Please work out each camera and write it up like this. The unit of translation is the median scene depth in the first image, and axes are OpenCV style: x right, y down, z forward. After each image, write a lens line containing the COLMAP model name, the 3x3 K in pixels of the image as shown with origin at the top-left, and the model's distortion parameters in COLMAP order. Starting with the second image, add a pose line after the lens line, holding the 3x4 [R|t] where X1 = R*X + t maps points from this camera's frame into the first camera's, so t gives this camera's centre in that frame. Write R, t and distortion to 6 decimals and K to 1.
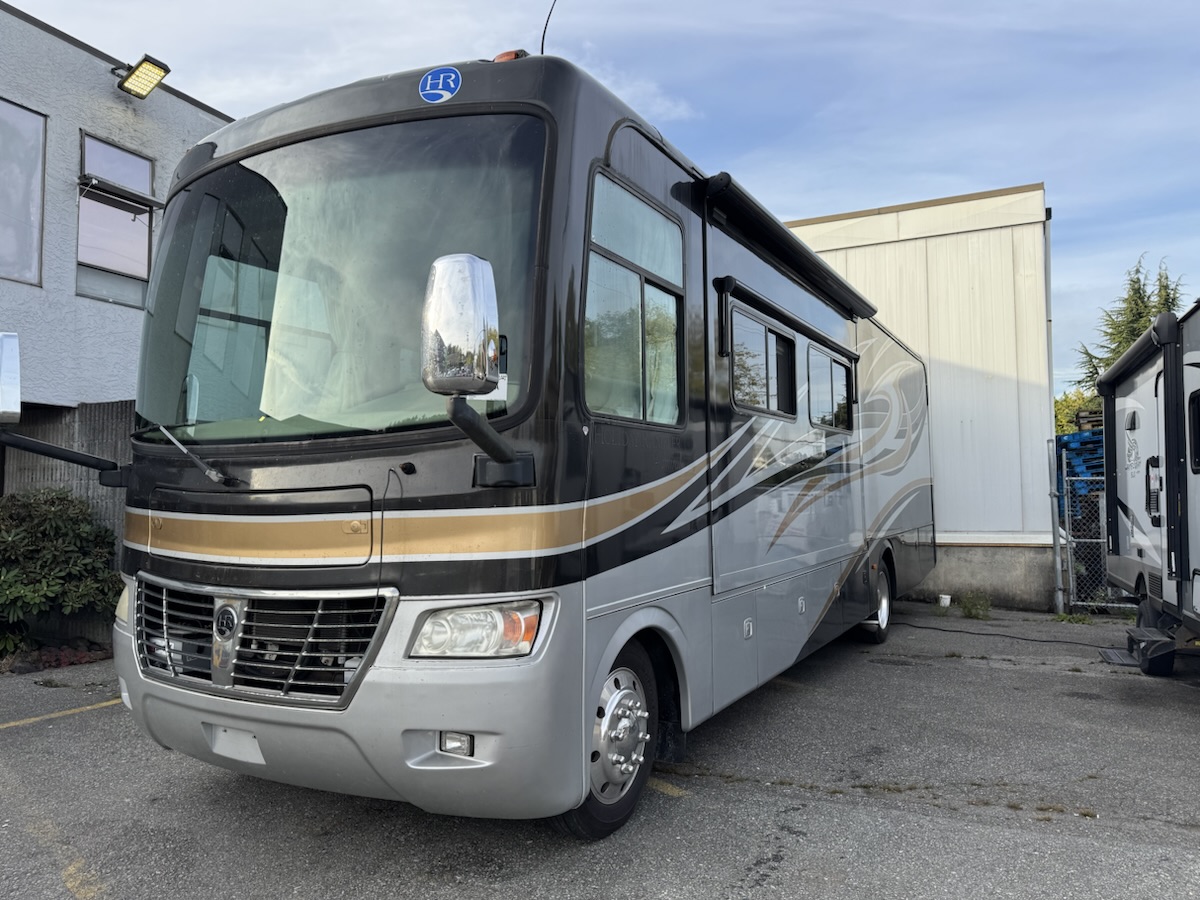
lens RADIAL K [[856.6, 0, 600.0], [0, 856.6, 450.0], [0, 0, 1]] dist [0.021934, 0.001018]
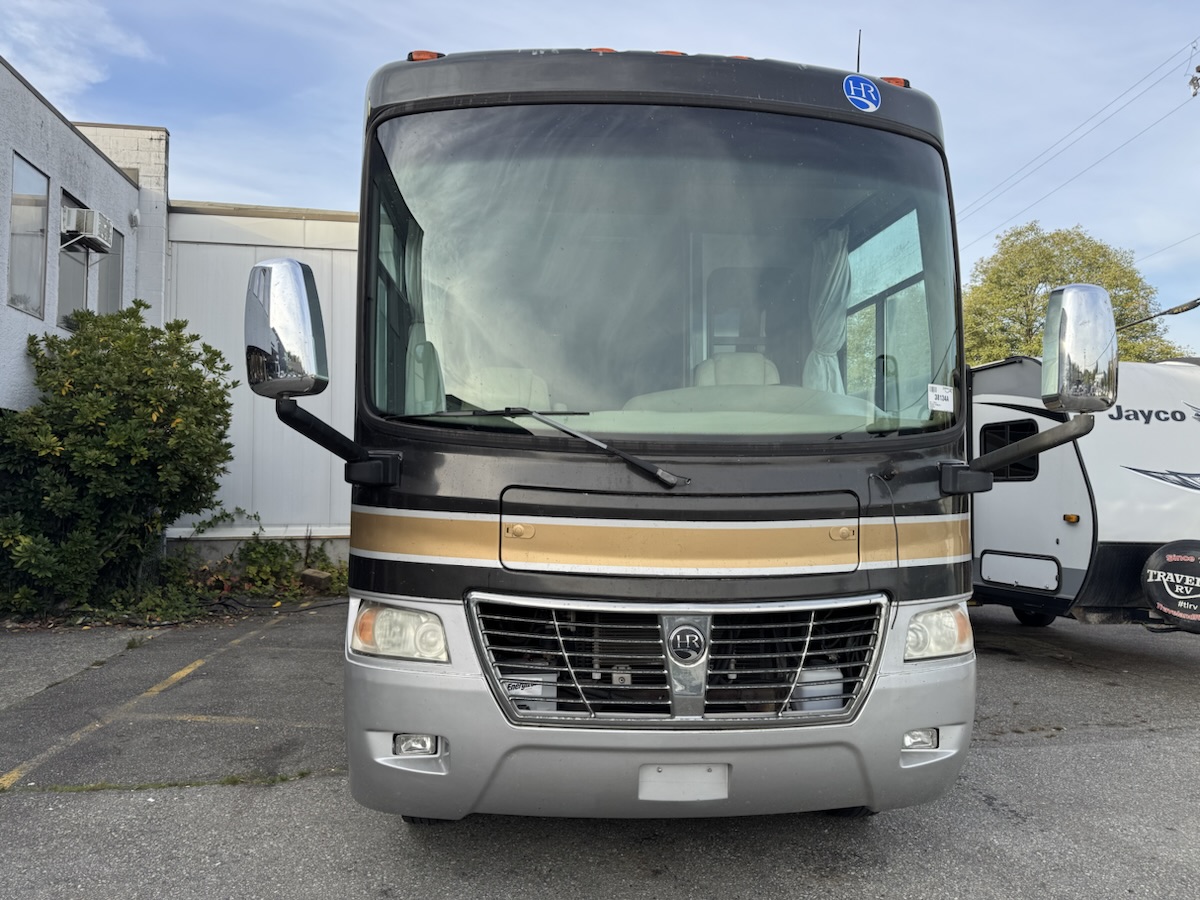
lens RADIAL K [[856.6, 0, 600.0], [0, 856.6, 450.0], [0, 0, 1]] dist [0.021934, 0.001018]
pose [[0.797580, 0.050478, 0.601098, -1.050669], [-0.057941, 0.998296, -0.006953, 0.017049], [-0.600425, -0.029283, 0.799145, 0.374162]]
